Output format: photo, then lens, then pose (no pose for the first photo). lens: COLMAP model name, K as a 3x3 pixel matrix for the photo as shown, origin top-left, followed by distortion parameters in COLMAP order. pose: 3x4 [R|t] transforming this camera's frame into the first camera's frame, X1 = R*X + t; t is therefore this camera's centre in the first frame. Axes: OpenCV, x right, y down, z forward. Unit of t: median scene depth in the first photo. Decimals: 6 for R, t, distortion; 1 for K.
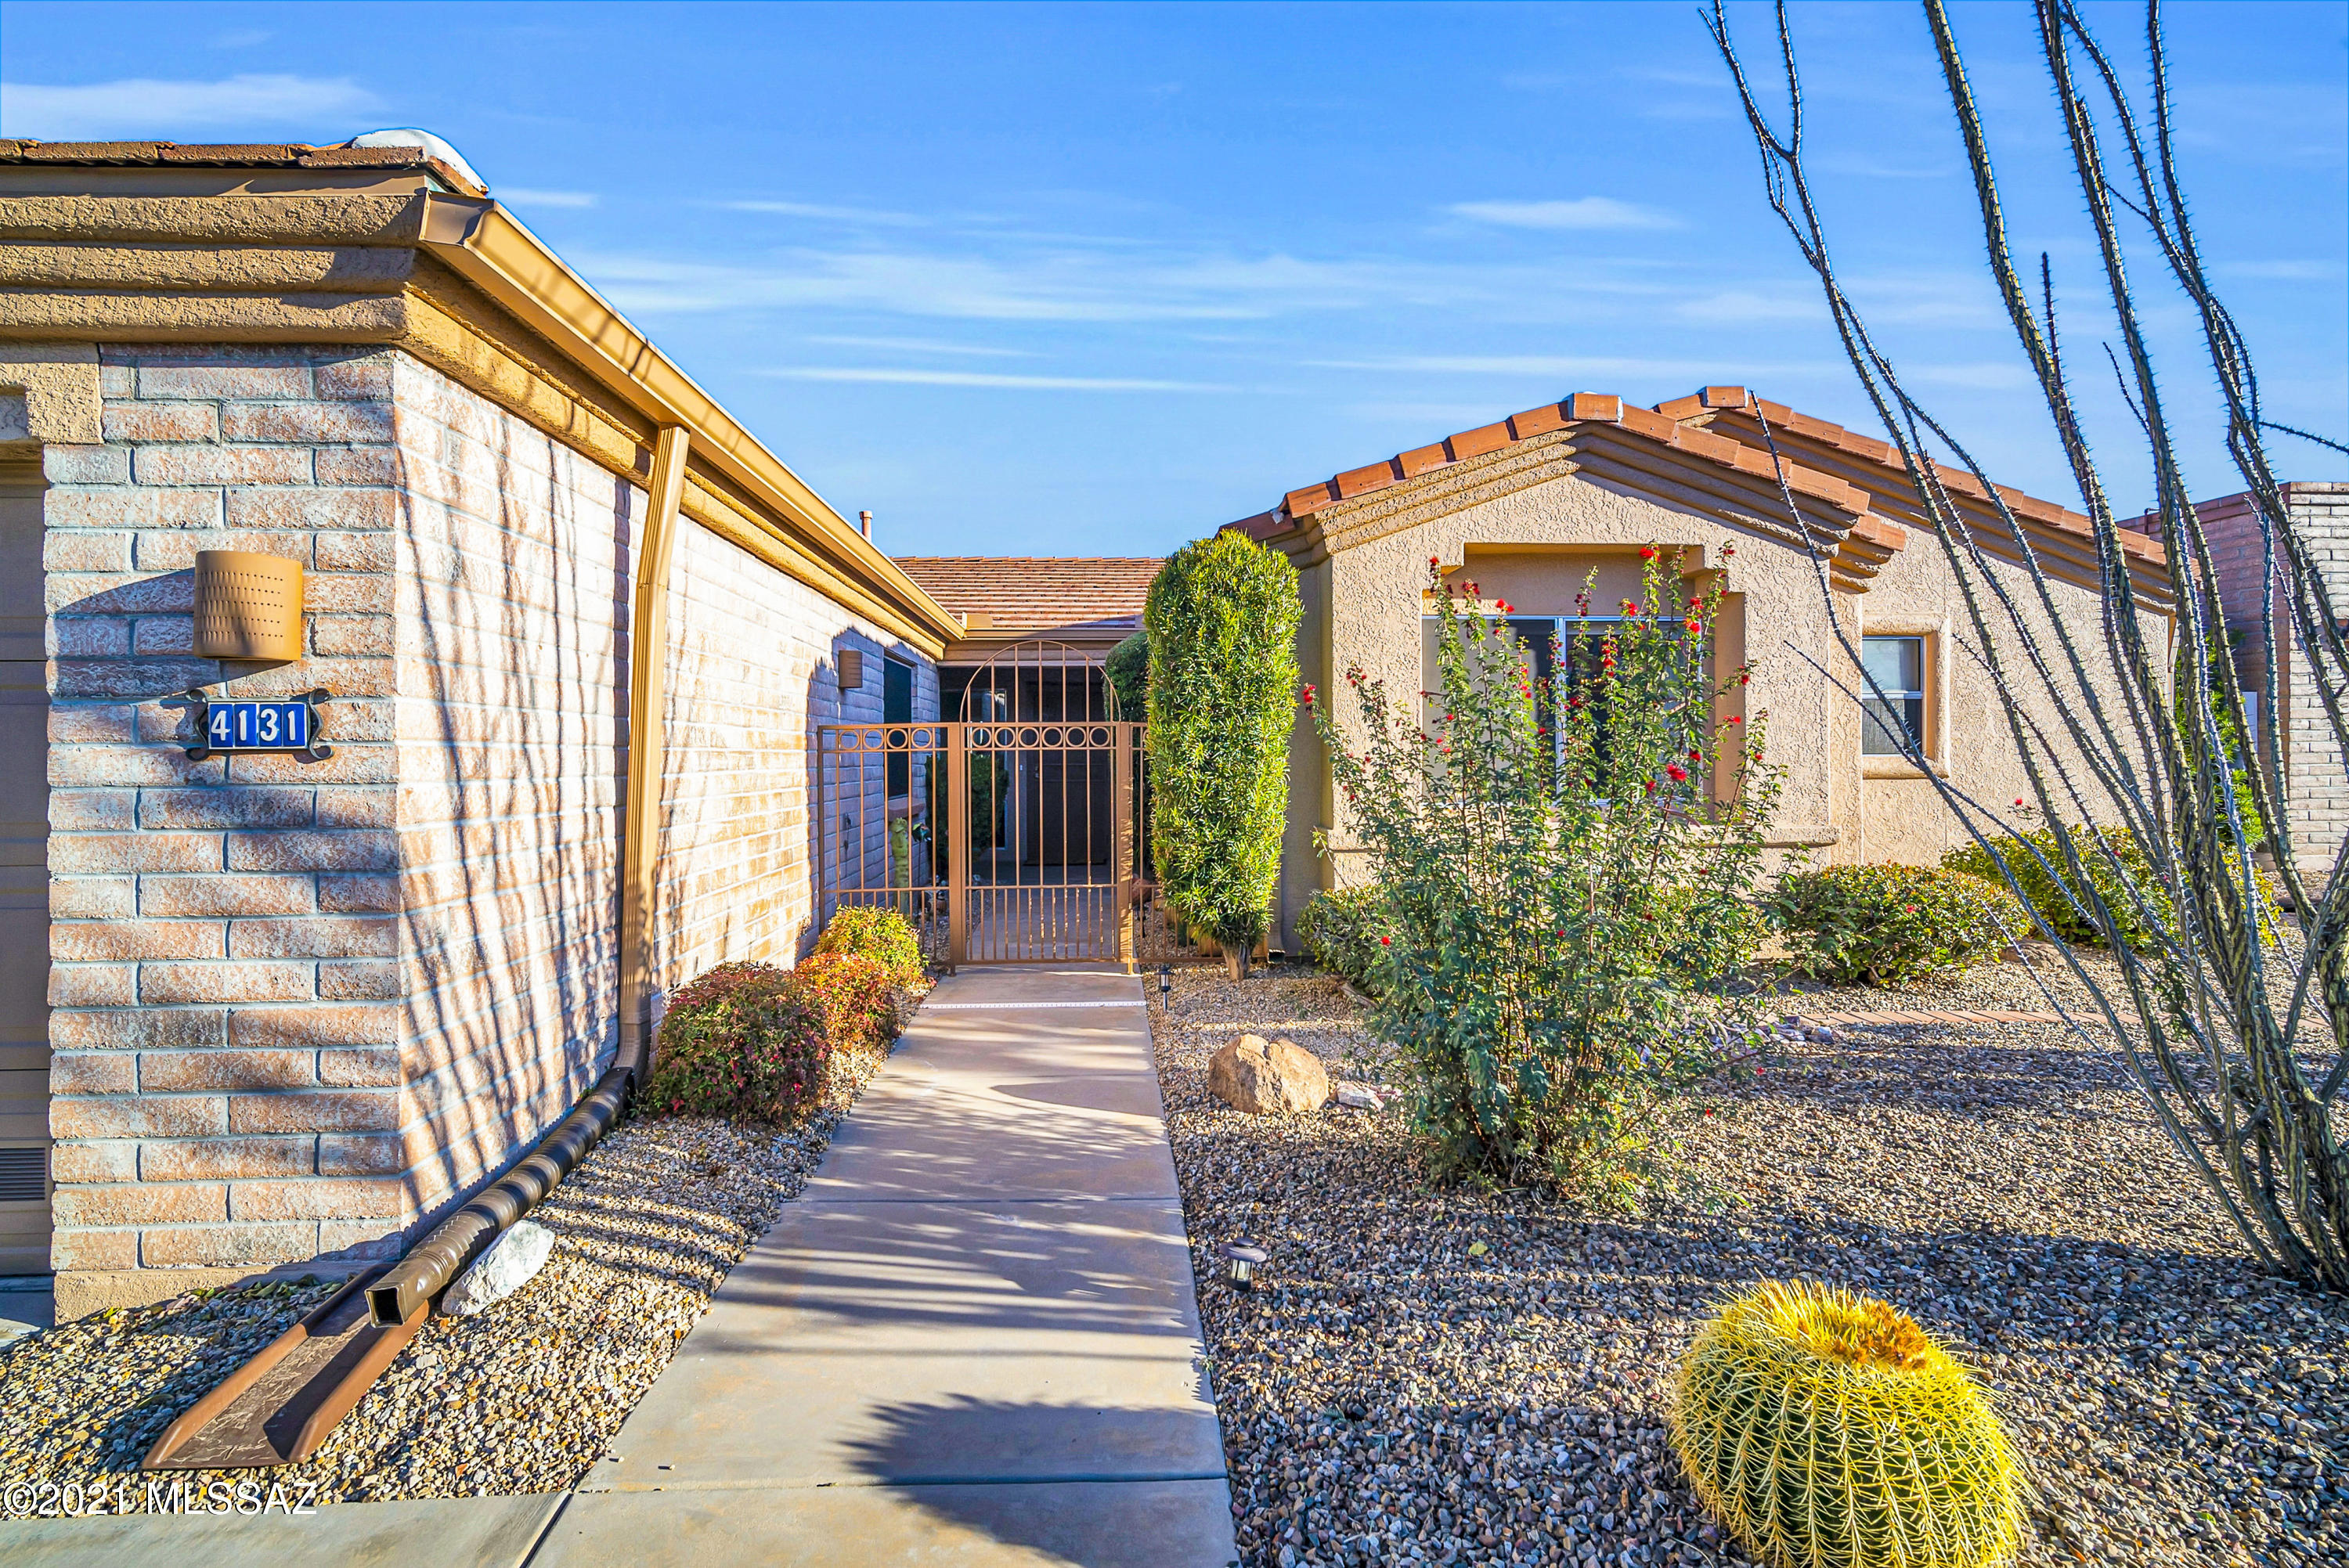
lens RADIAL K [[1069.4, 0, 1171.2], [0, 1069.4, 771.4], [0, 0, 1]] dist [0.000870, 0.000035]
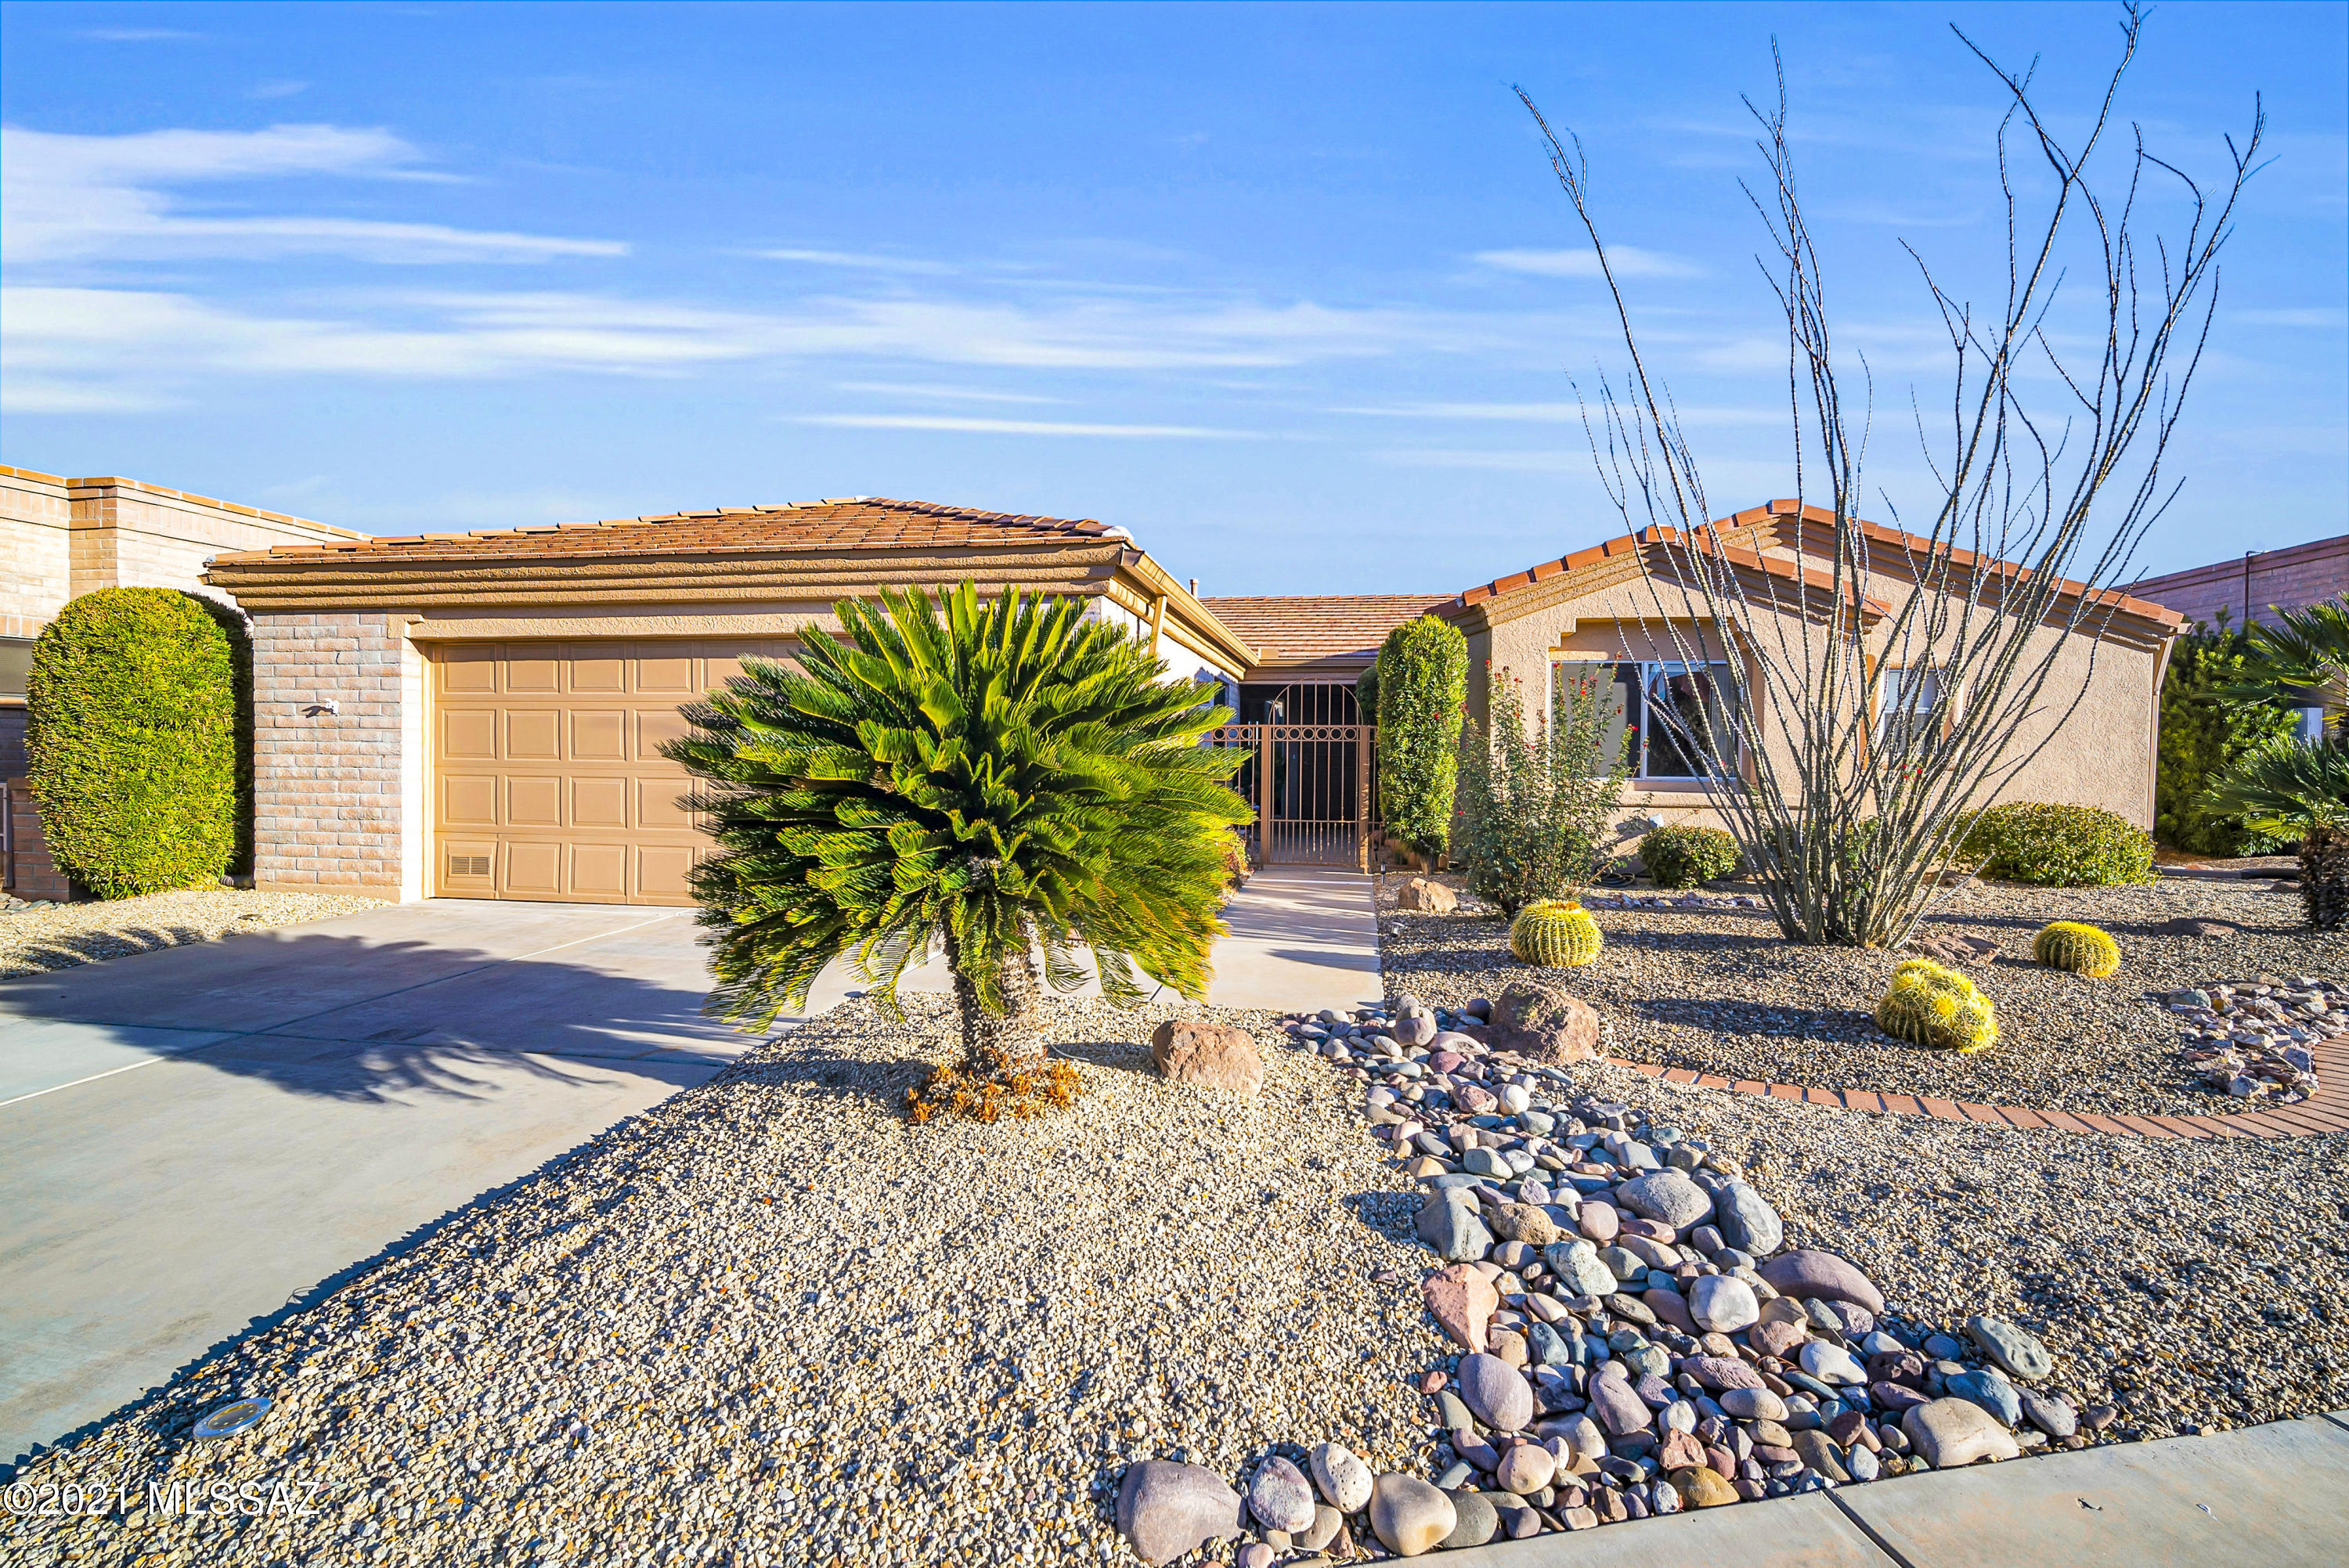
lens RADIAL K [[1069.4, 0, 1184.0], [0, 1069.4, 768.8], [0, 0, 1]] dist [0.000870, 0.000035]
pose [[0.974007, 0.018082, -0.225793, 0.064153], [-0.018340, 0.999831, 0.000953, 0.027588], [0.225772, 0.003213, 0.974175, -0.751816]]
